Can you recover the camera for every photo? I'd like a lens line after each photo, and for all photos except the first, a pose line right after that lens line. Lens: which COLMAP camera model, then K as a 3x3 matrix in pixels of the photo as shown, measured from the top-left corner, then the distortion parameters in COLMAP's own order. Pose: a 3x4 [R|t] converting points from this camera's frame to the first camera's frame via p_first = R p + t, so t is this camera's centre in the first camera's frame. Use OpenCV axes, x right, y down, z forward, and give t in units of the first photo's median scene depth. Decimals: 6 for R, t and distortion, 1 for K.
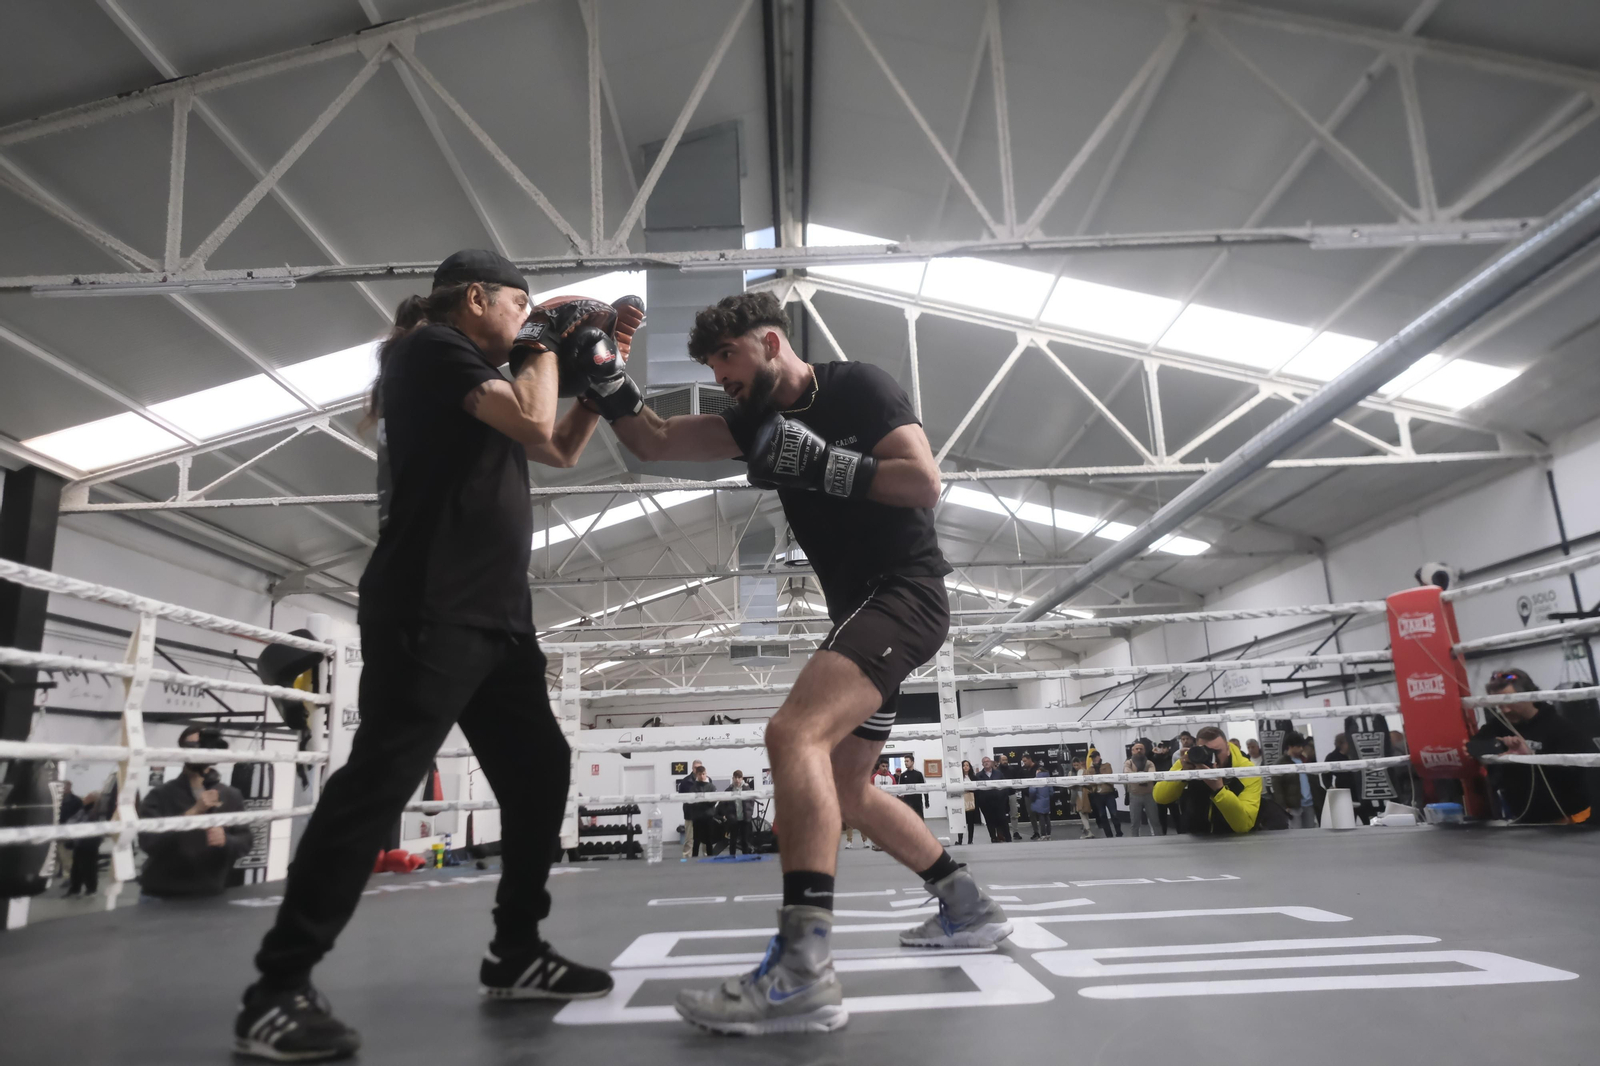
lens RADIAL K [[1095.8, 0, 807.3], [0, 1095.8, 527.1], [0, 0, 1]] dist [0.013939, 0.013794]
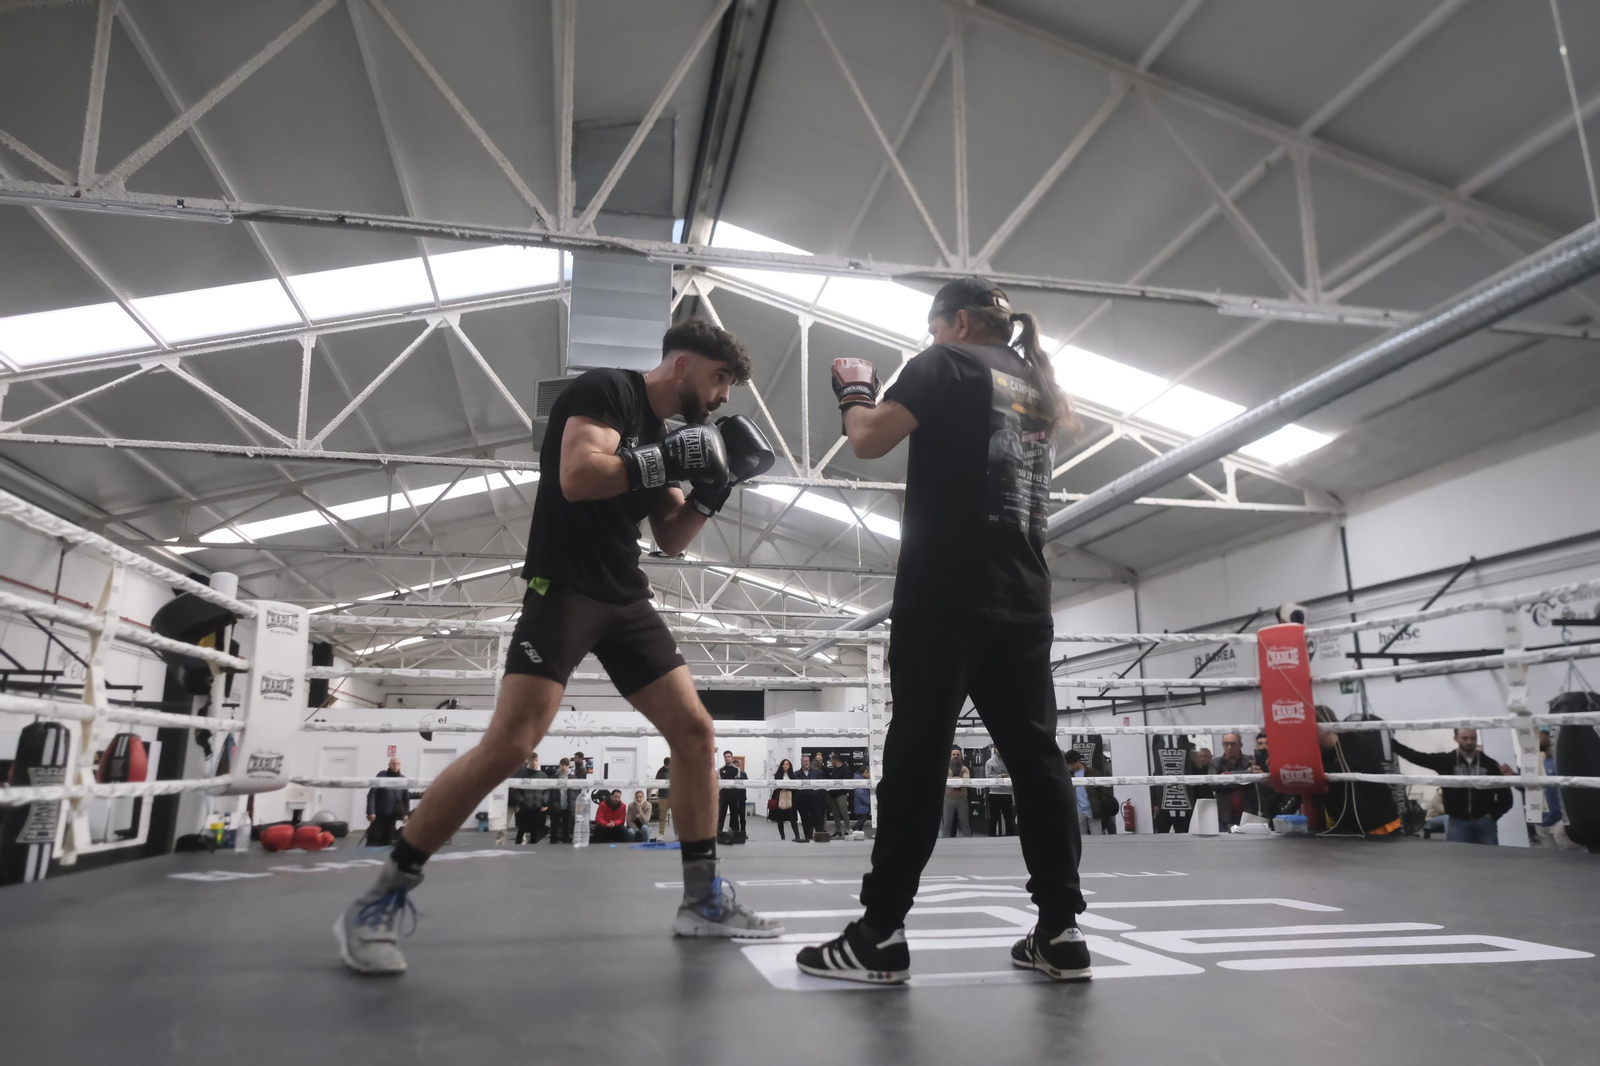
lens RADIAL K [[1095.8, 0, 804.5], [0, 1095.8, 527.3], [0, 0, 1]] dist [0.013939, 0.013794]
pose [[0.978817, 0.084163, 0.186637, -0.088797], [-0.084889, 0.996382, -0.004113, 0.001413], [-0.186308, -0.011817, 0.982420, -0.008746]]
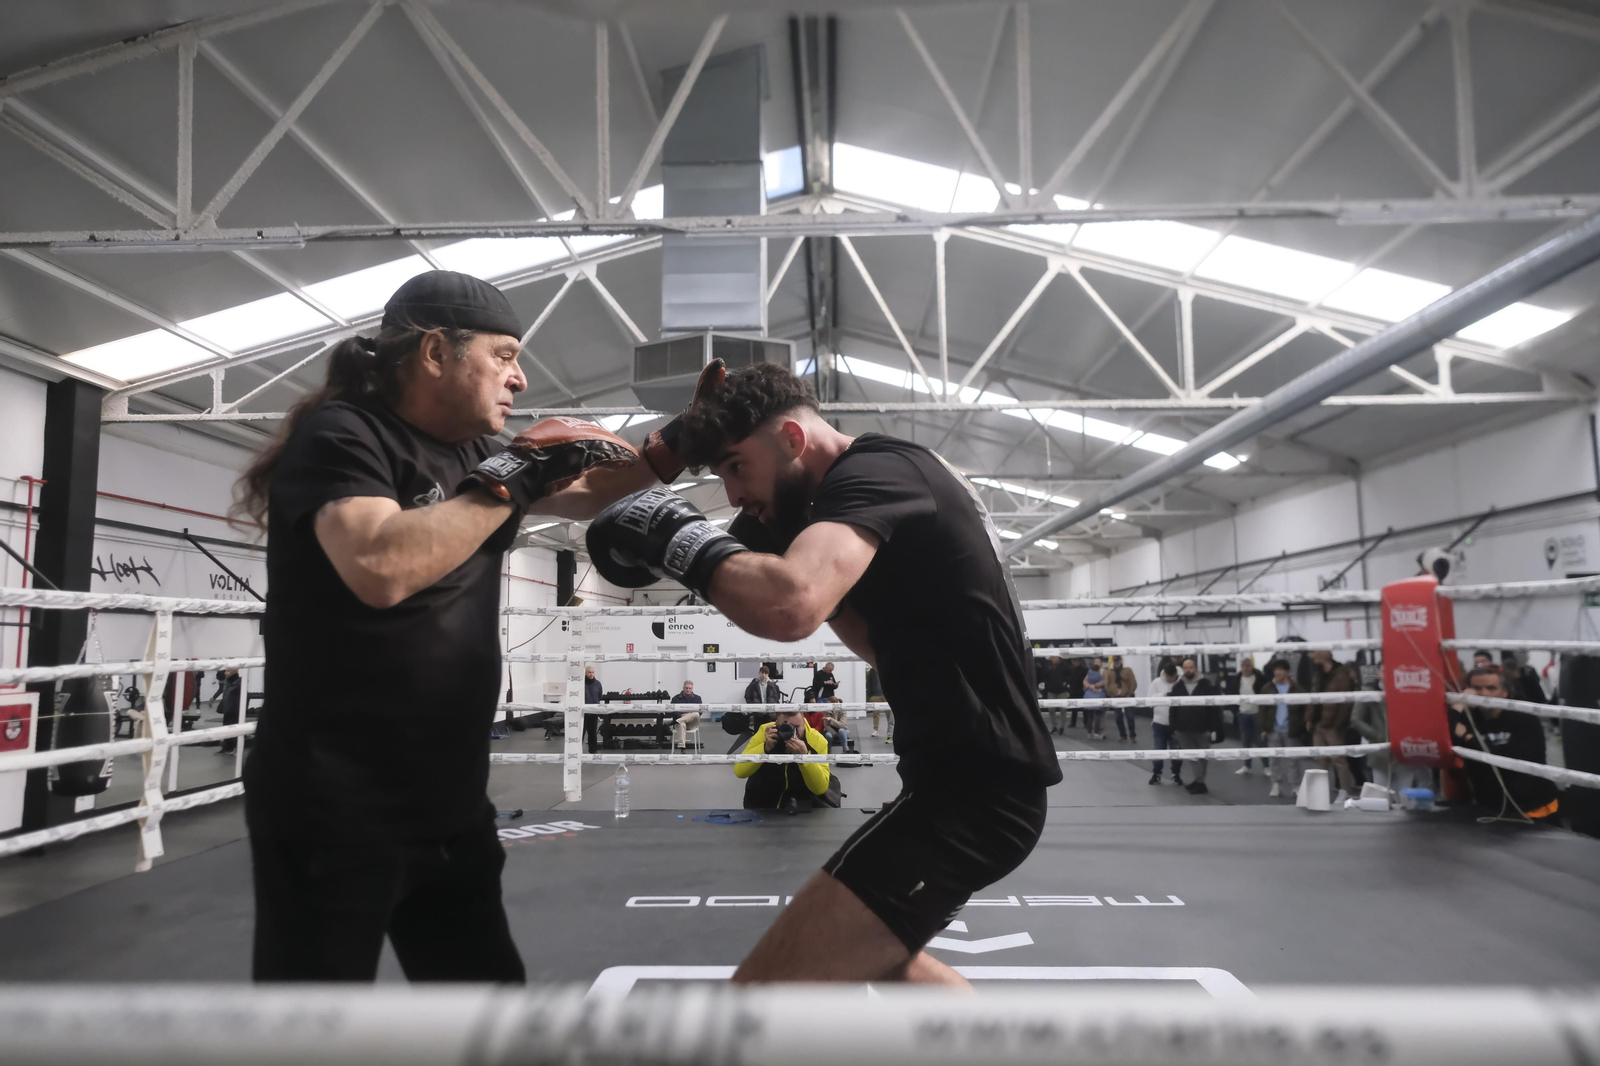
lens RADIAL K [[1095.8, 0, 807.2], [0, 1095.8, 527.3], [0, 0, 1]] dist [0.013939, 0.013794]
pose [[0.998837, 0.028932, -0.038572, 0.024430], [-0.023848, 0.991705, 0.126307, -0.063783], [0.041907, -0.125240, 0.991241, -0.005863]]
